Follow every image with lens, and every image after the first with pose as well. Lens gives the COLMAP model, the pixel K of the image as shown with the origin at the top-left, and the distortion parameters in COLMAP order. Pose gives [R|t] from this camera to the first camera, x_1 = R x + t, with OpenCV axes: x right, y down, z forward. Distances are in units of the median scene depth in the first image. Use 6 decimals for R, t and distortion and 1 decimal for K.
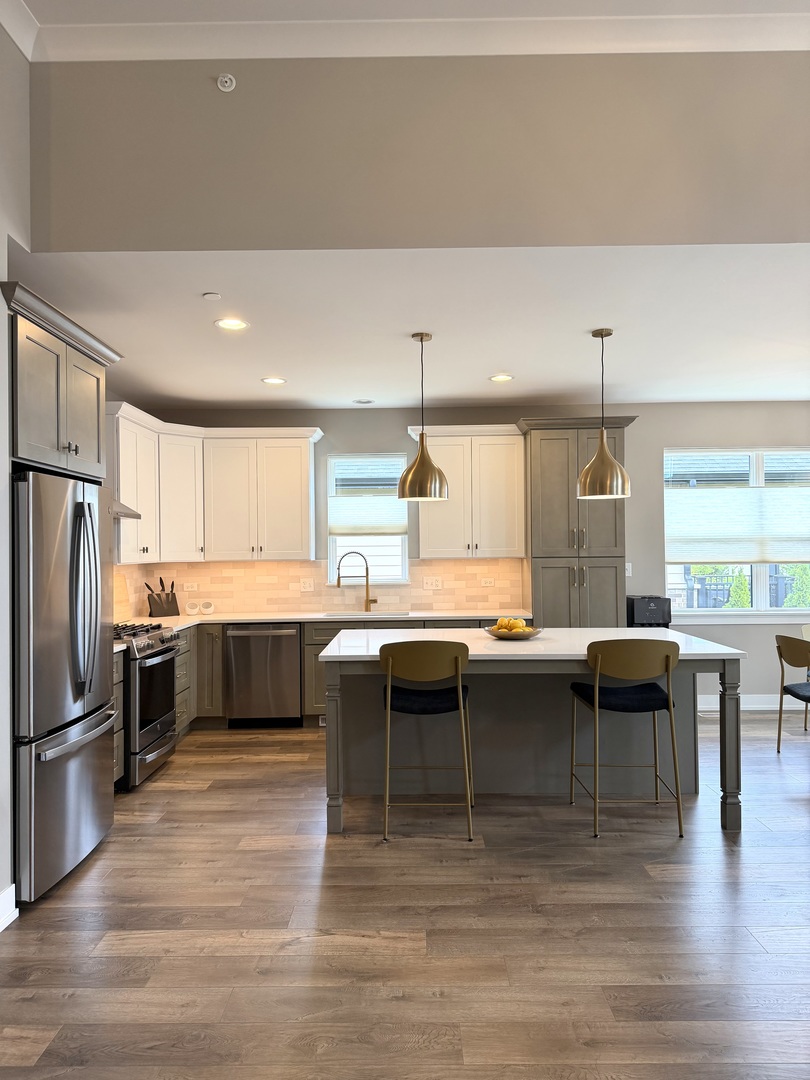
lens RADIAL K [[754.2, 0, 405.0], [0, 754.2, 540.0], [0, 0, 1]] dist [0.057337, -0.082756]
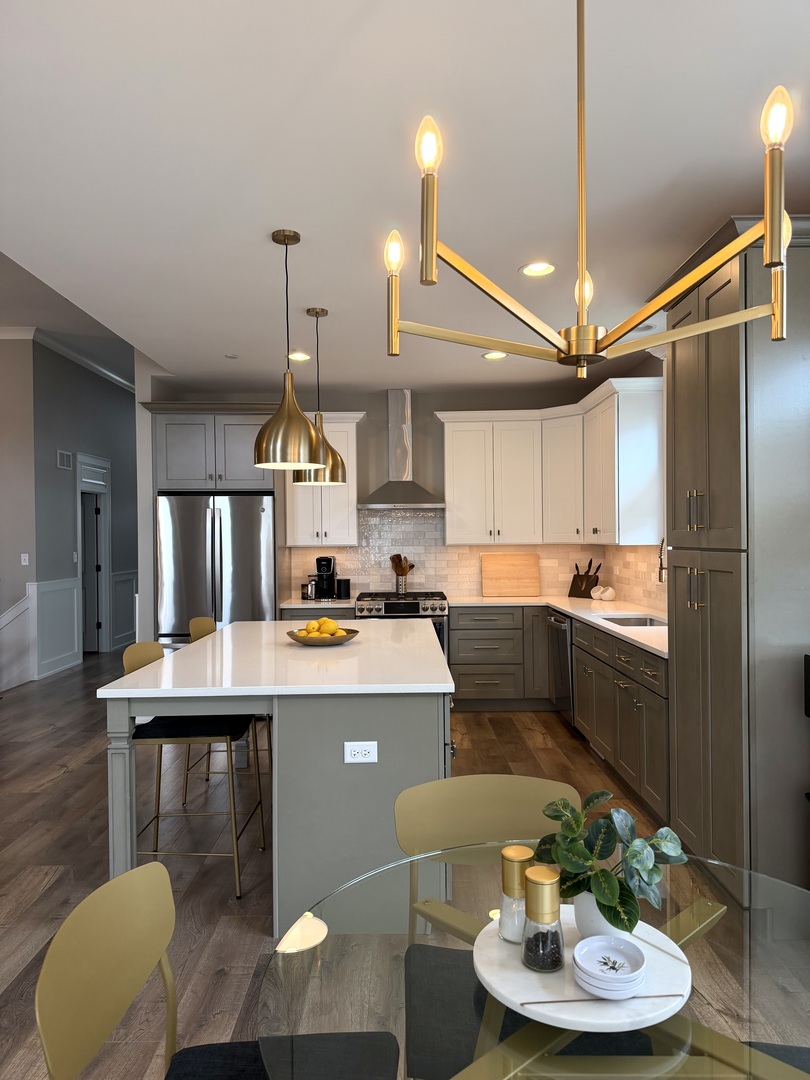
lens RADIAL K [[754.2, 0, 405.0], [0, 754.2, 540.0], [0, 0, 1]] dist [0.057337, -0.082756]
pose [[0.015303, 0.012325, -0.999807, 1.407419], [0.025346, 0.999598, 0.012710, 0.011920], [0.999562, -0.025536, 0.014984, 1.563794]]
